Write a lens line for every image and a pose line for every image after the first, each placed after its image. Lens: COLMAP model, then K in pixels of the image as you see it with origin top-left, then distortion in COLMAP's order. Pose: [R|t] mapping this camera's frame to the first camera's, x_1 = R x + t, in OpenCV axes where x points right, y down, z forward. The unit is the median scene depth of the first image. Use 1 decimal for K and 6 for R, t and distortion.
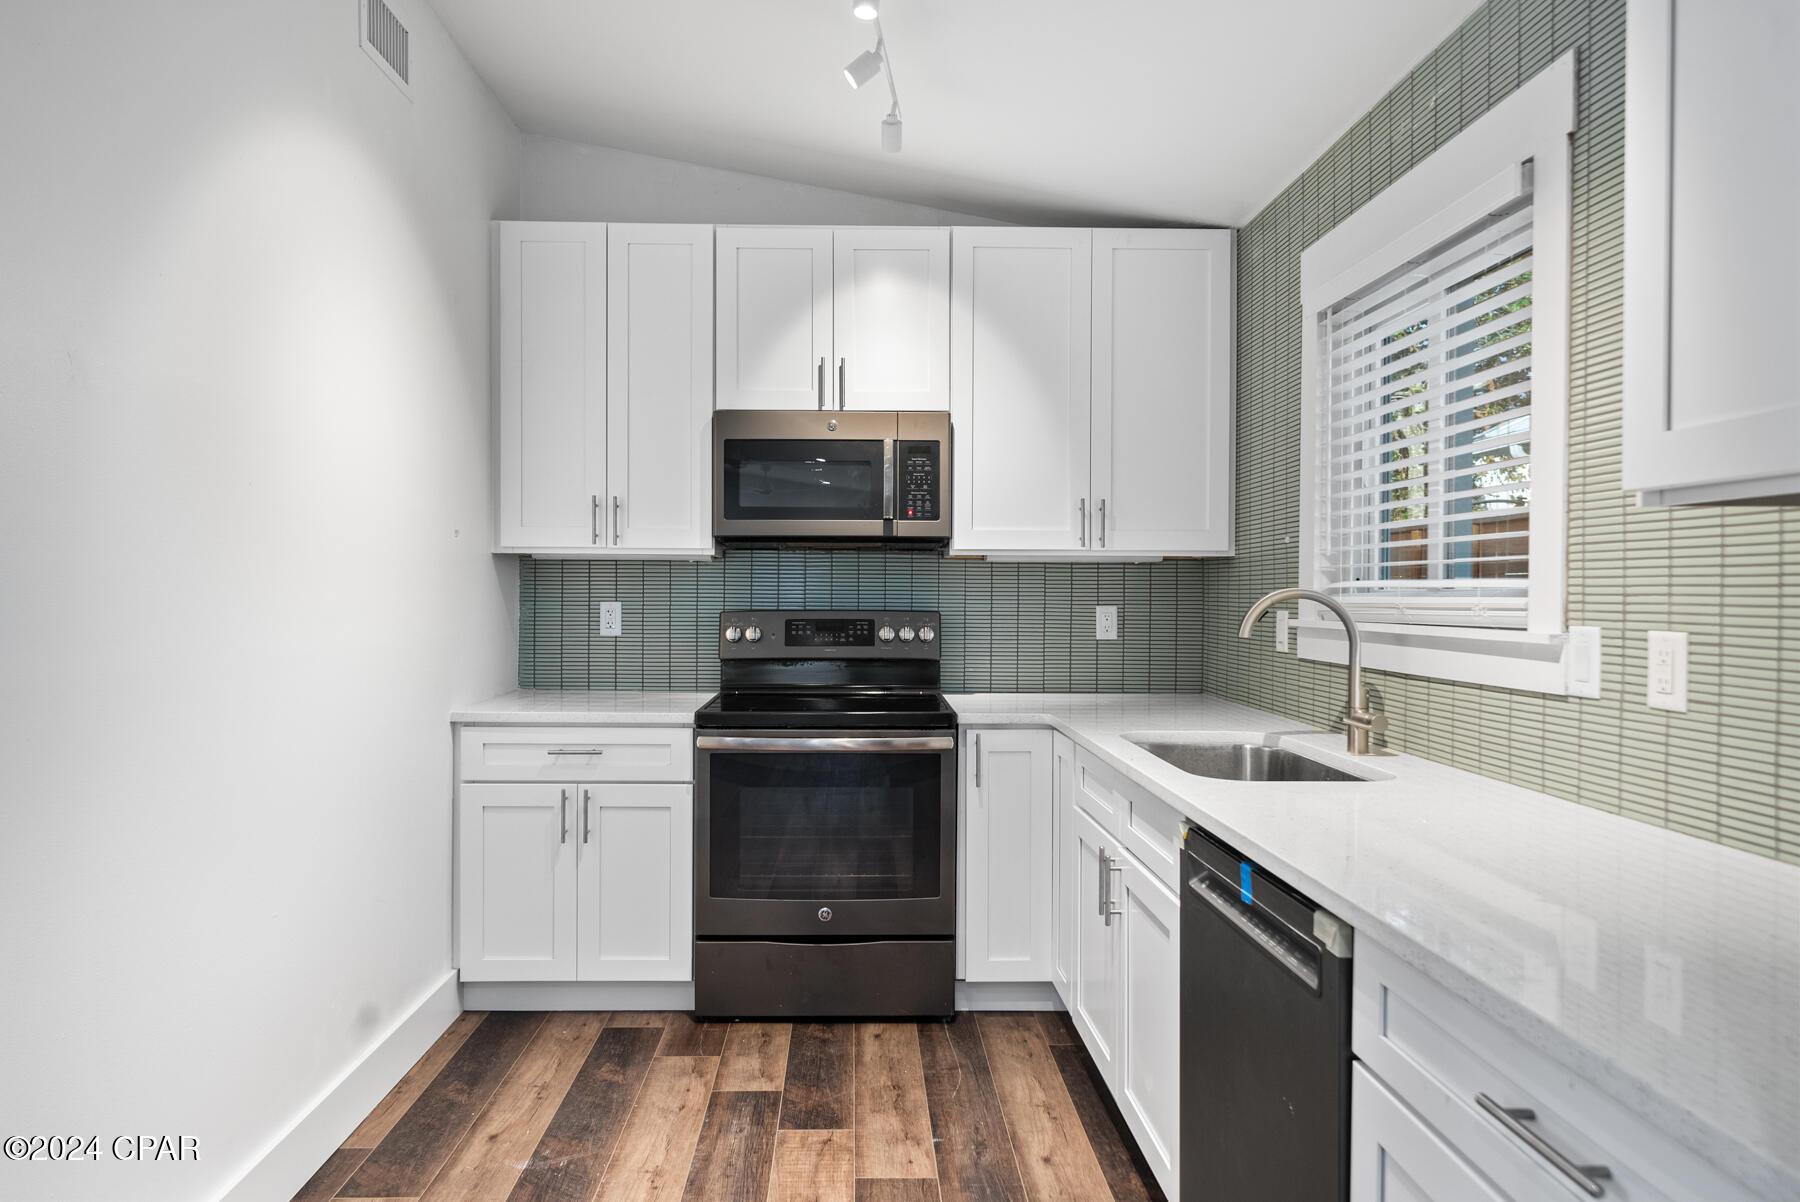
lens RADIAL K [[1043.0, 0, 888.7], [0, 1043.0, 601.8], [0, 0, 1]] dist [0.004017, 0.001071]
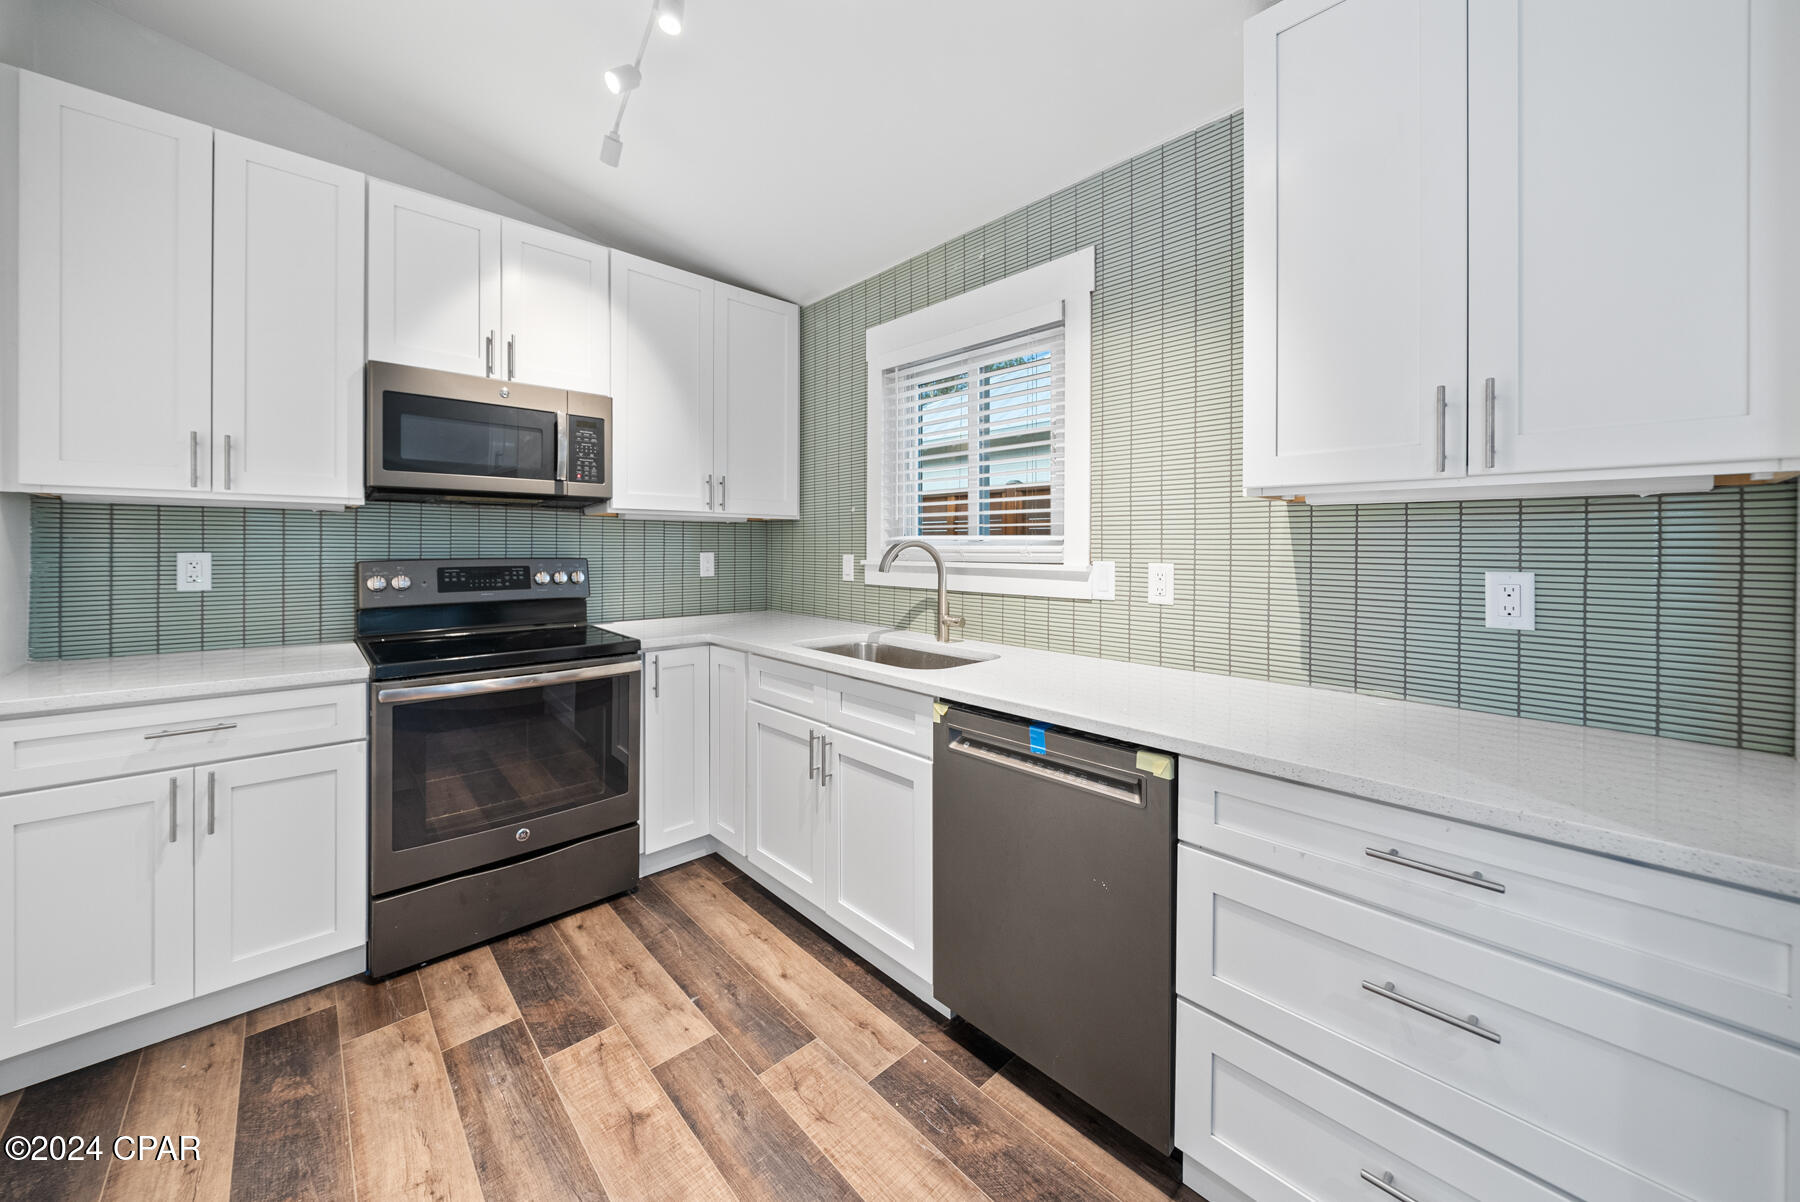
lens RADIAL K [[637.6, 0, 879.0], [0, 637.6, 546.5], [0, 0, 1]] dist [-0.003272, -0.000450]
pose [[0.755261, -0.002320, 0.655420, -0.215307], [0.005110, 0.999984, -0.002348, -0.001346], [-0.655404, 0.005123, 0.755261, 0.242366]]
